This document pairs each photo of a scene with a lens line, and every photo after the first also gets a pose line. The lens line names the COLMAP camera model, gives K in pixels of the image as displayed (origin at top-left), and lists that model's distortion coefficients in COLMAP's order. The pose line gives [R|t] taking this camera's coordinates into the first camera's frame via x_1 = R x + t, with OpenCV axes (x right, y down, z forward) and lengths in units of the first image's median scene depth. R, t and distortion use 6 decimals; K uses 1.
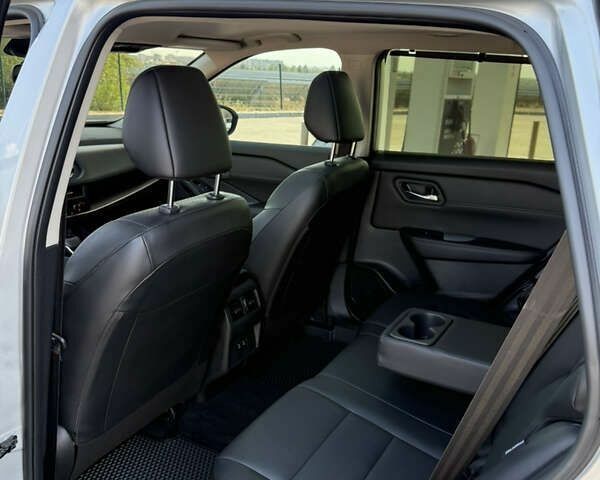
lens RADIAL K [[565.1, 0, 300.0], [0, 565.1, 240.0], [0, 0, 1]] dist [0.084993, 0.000360]
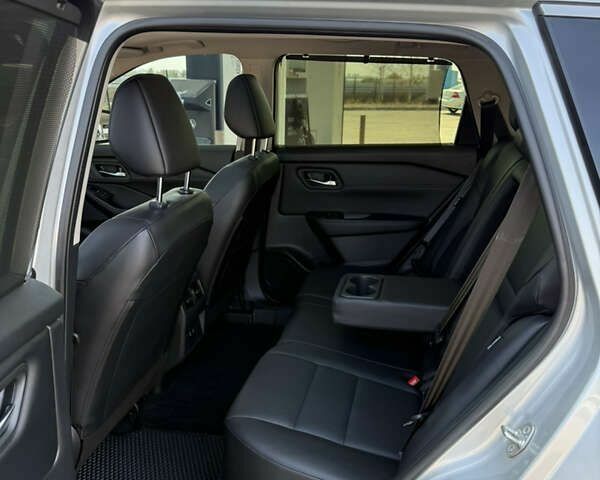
lens RADIAL K [[565.1, 0, 300.0], [0, 565.1, 240.0], [0, 0, 1]] dist [0.084993, 0.000360]
pose [[0.952980, -0.113415, 0.281008, -0.179016], [0.114290, 0.993358, 0.013329, 0.019409], [-0.280654, 0.019414, 0.959613, -0.082059]]
